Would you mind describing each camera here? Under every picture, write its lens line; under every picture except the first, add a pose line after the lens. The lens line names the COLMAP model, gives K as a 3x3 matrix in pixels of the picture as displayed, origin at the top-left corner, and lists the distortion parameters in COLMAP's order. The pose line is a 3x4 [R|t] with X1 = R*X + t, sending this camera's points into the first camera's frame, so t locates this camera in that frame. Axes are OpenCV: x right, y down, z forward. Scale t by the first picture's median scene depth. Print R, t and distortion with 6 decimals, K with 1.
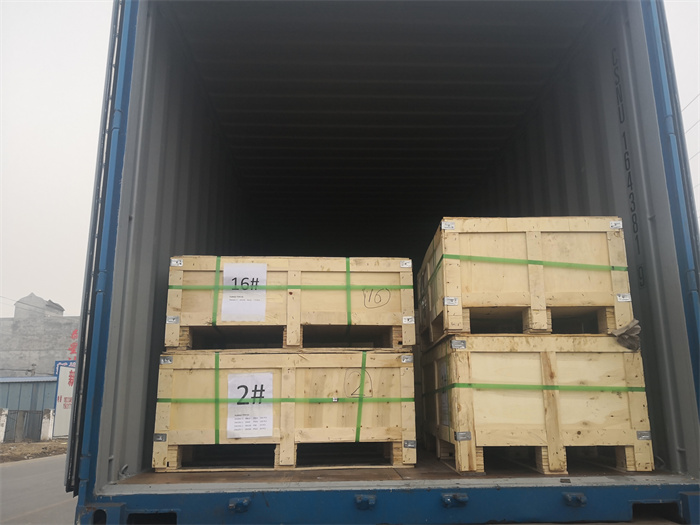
lens RADIAL K [[576.5, 0, 347.4], [0, 576.5, 269.8], [0, 0, 1]] dist [0.006919, -0.012363]
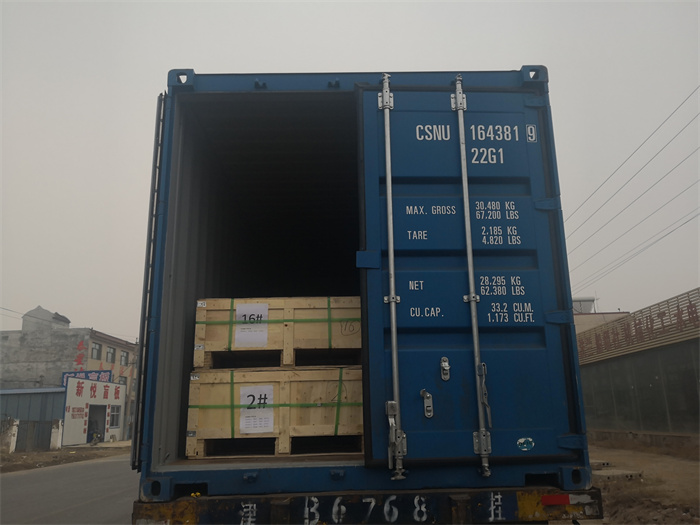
lens RADIAL K [[581.7, 0, 350.0], [0, 581.7, 262.5], [0, 0, 1]] dist [-0.003694, -0.003265]
pose [[0.999913, -0.013013, 0.002066, 0.052311], [0.013054, 0.999679, -0.021693, -0.077568], [-0.001783, 0.021718, 0.999763, -0.374672]]
